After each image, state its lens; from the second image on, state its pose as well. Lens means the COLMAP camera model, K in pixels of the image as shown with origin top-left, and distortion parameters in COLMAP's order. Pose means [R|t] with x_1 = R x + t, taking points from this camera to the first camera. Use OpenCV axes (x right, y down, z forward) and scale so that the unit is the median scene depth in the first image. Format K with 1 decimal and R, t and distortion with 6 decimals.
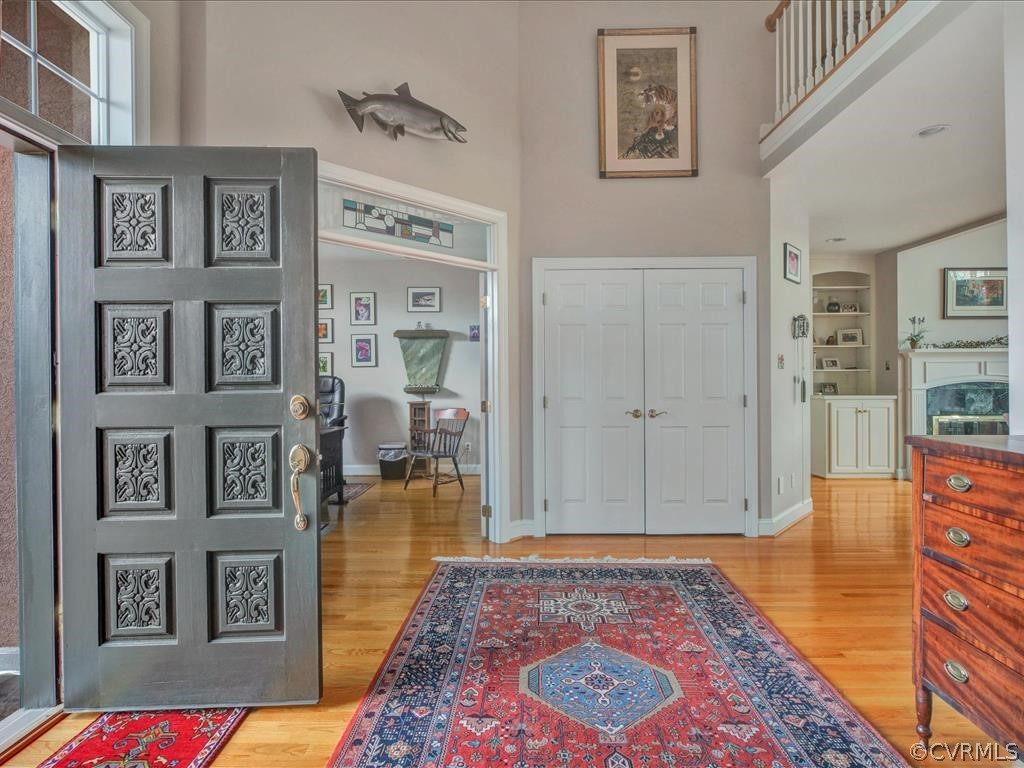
lens RADIAL K [[556.5, 0, 512.0], [0, 556.5, 384.0], [0, 0, 1]] dist [0.000983, -0.000224]
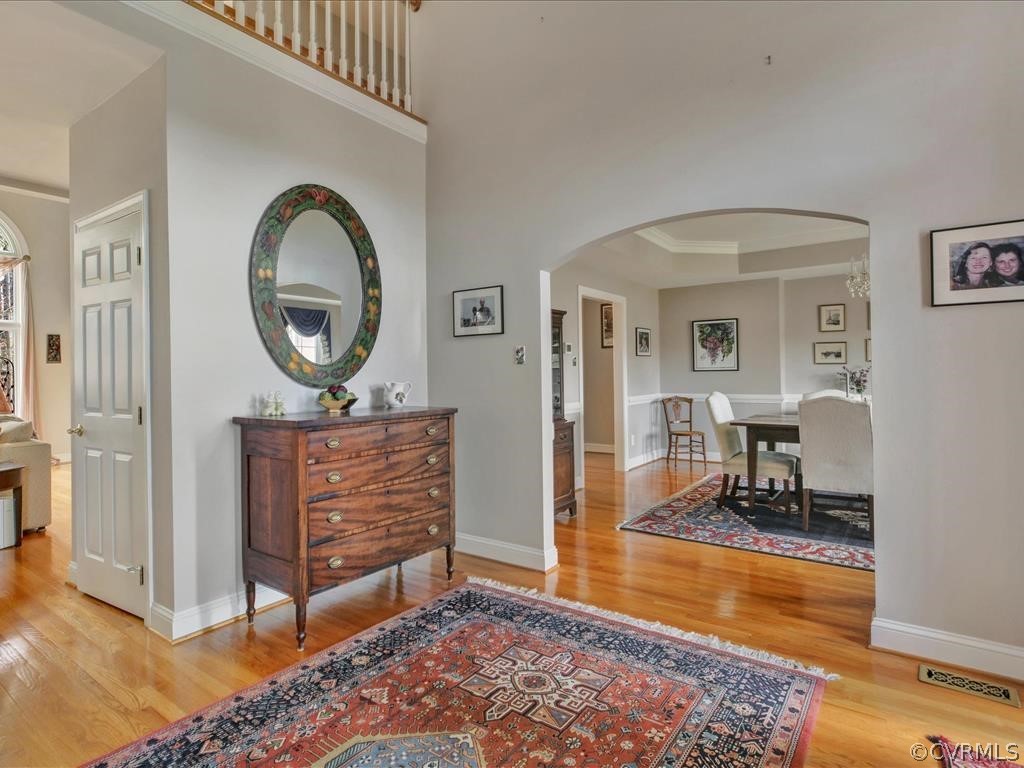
lens RADIAL K [[556.5, 0, 512.0], [0, 556.5, 384.0], [0, 0, 1]] dist [0.000983, -0.000224]
pose [[0.824137, 0.004679, -0.566371, 0.530070], [0.000057, 0.999965, 0.008344, -0.008258], [0.566390, -0.006908, 0.824108, 0.372741]]
